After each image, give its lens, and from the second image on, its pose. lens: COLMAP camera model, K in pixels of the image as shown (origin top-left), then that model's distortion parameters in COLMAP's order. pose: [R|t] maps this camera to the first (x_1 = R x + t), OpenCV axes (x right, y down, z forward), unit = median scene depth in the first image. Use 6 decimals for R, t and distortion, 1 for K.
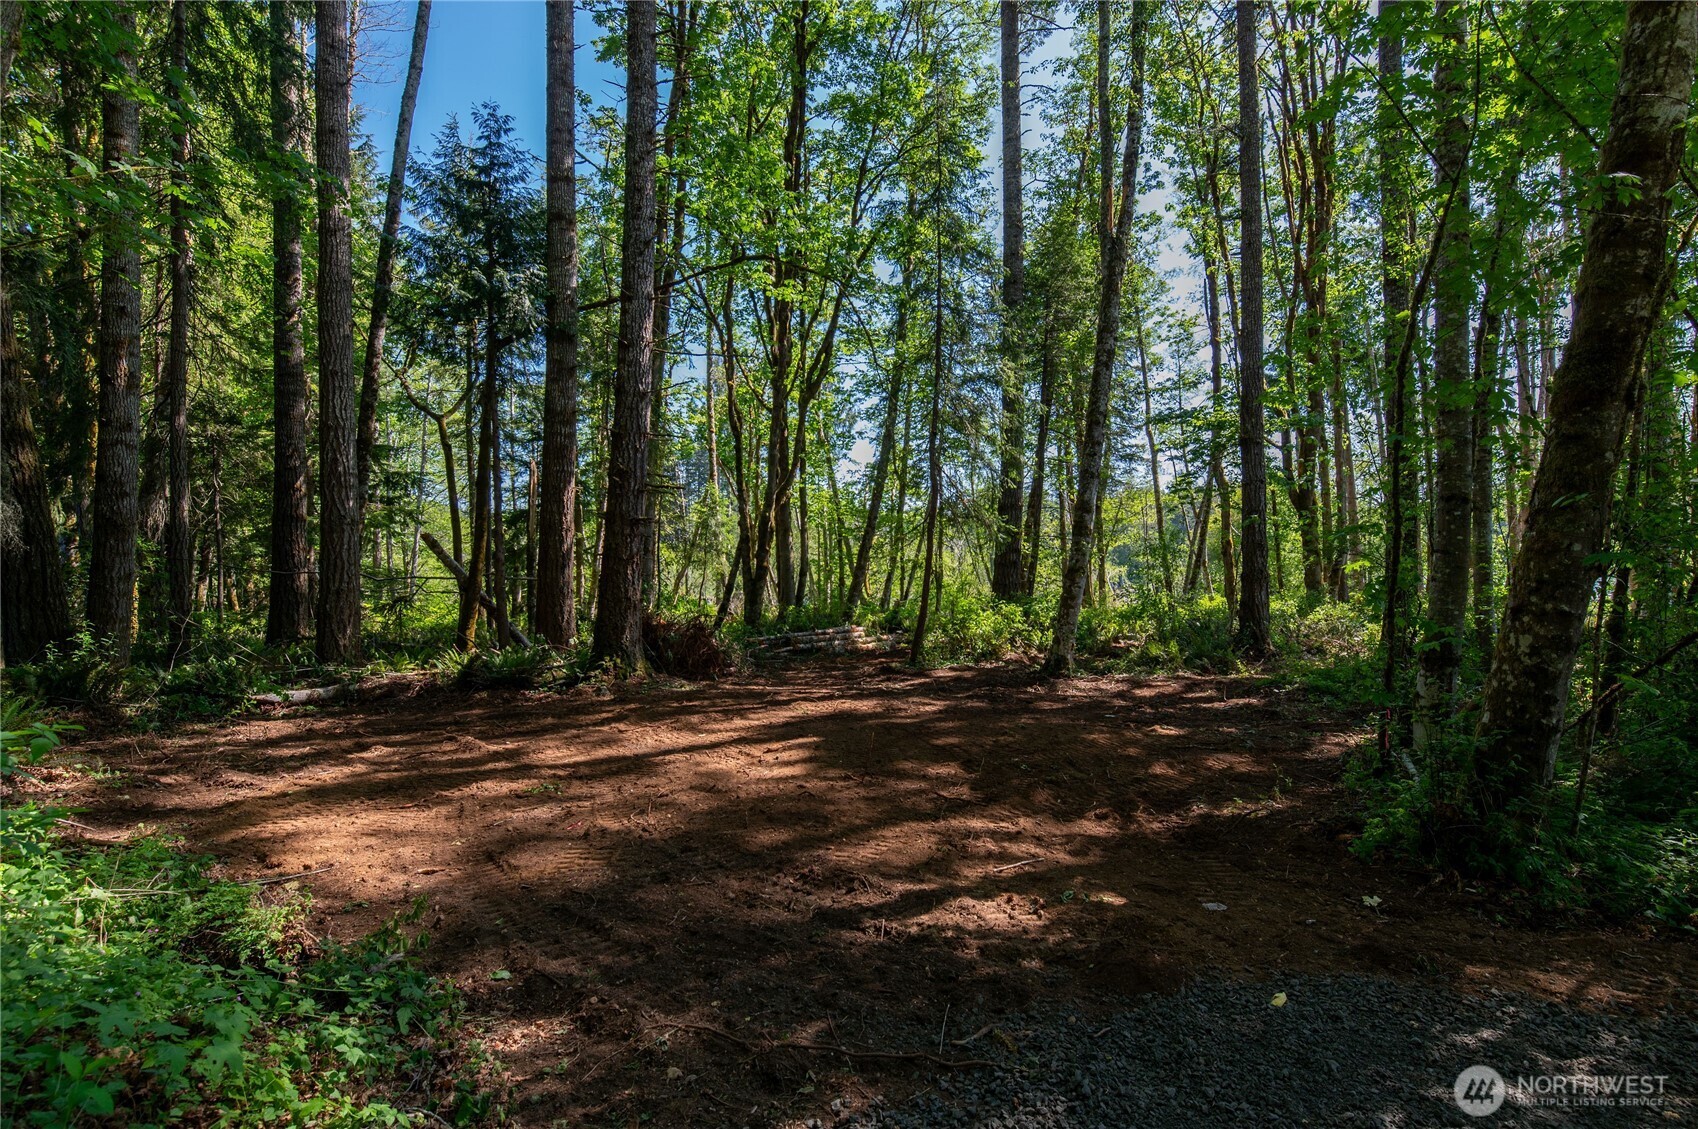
lens RADIAL K [[790.9, 0, 849.0], [0, 790.9, 564.5], [0, 0, 1]] dist [-0.001674, -0.000867]
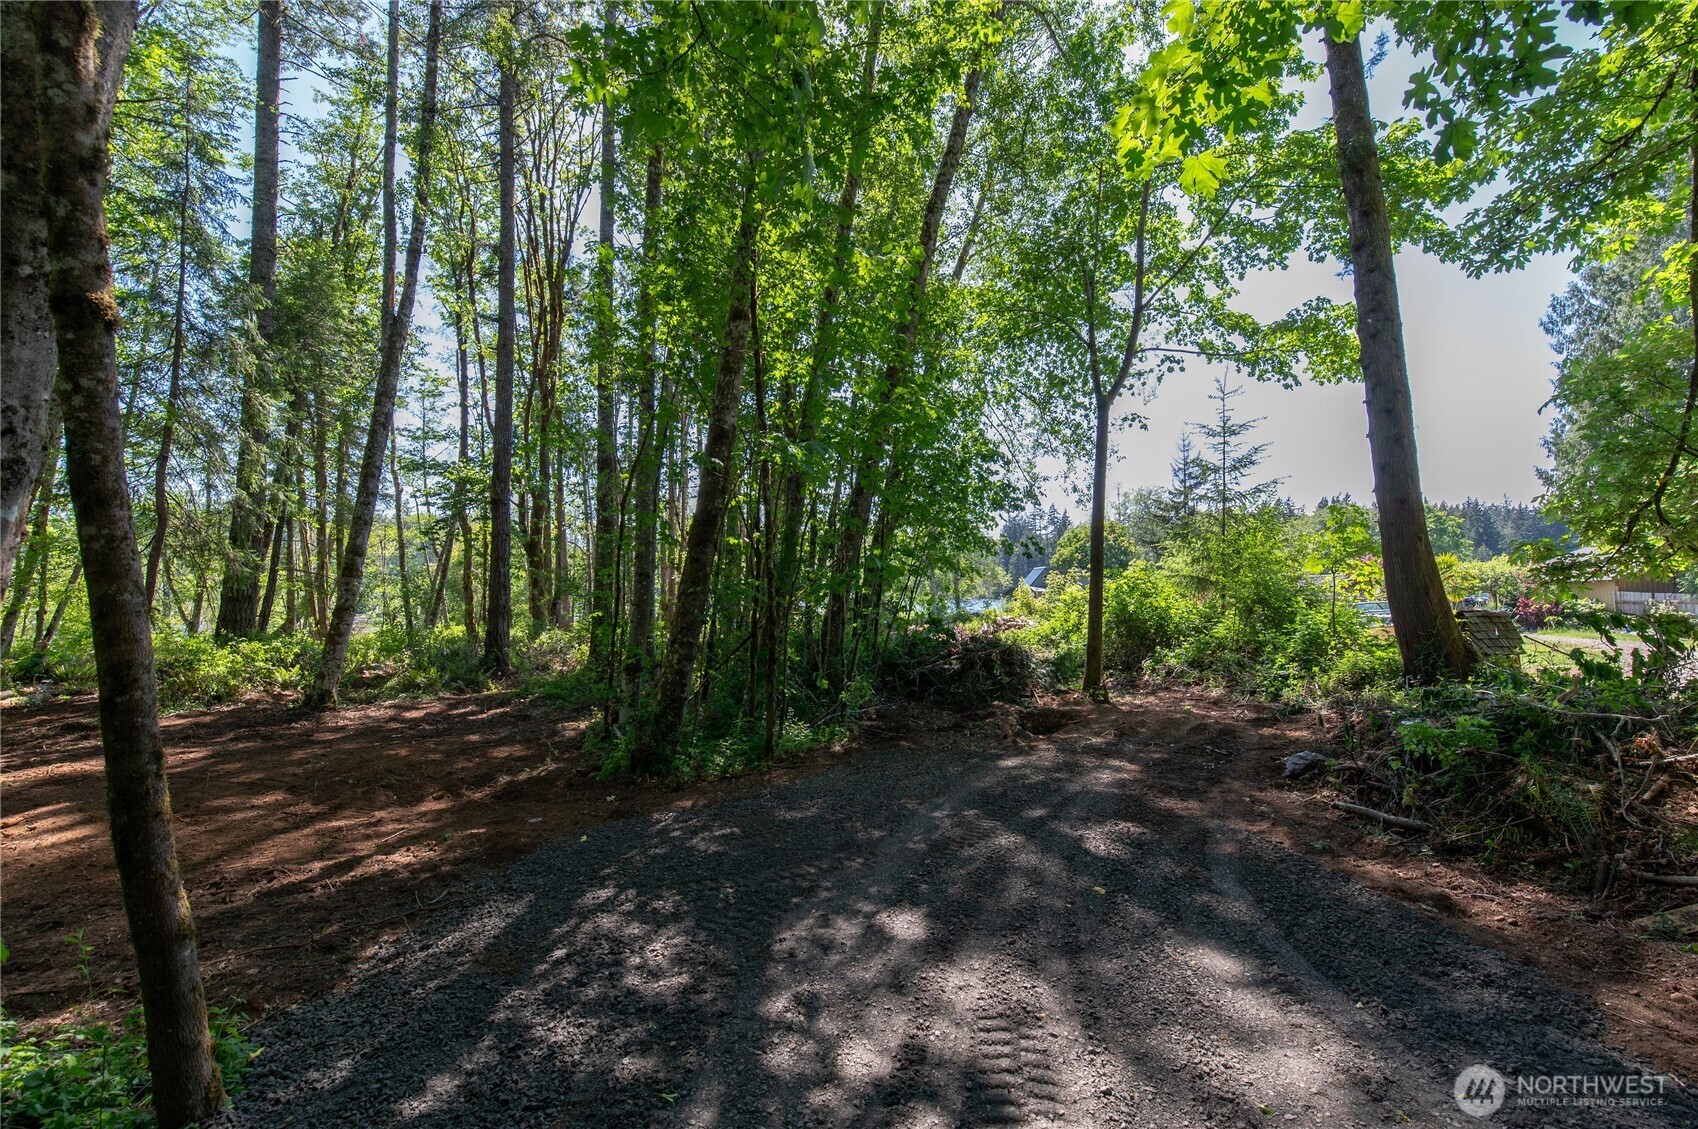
lens RADIAL K [[734.8, 0, 849.0], [0, 734.8, 564.5], [0, 0, 1]] dist [0.000210, 0.000048]
pose [[0.581073, 0.042029, 0.812765, -0.140881], [-0.013375, 0.999024, -0.042098, -0.021579], [-0.813741, 0.013591, 0.581068, -0.152086]]
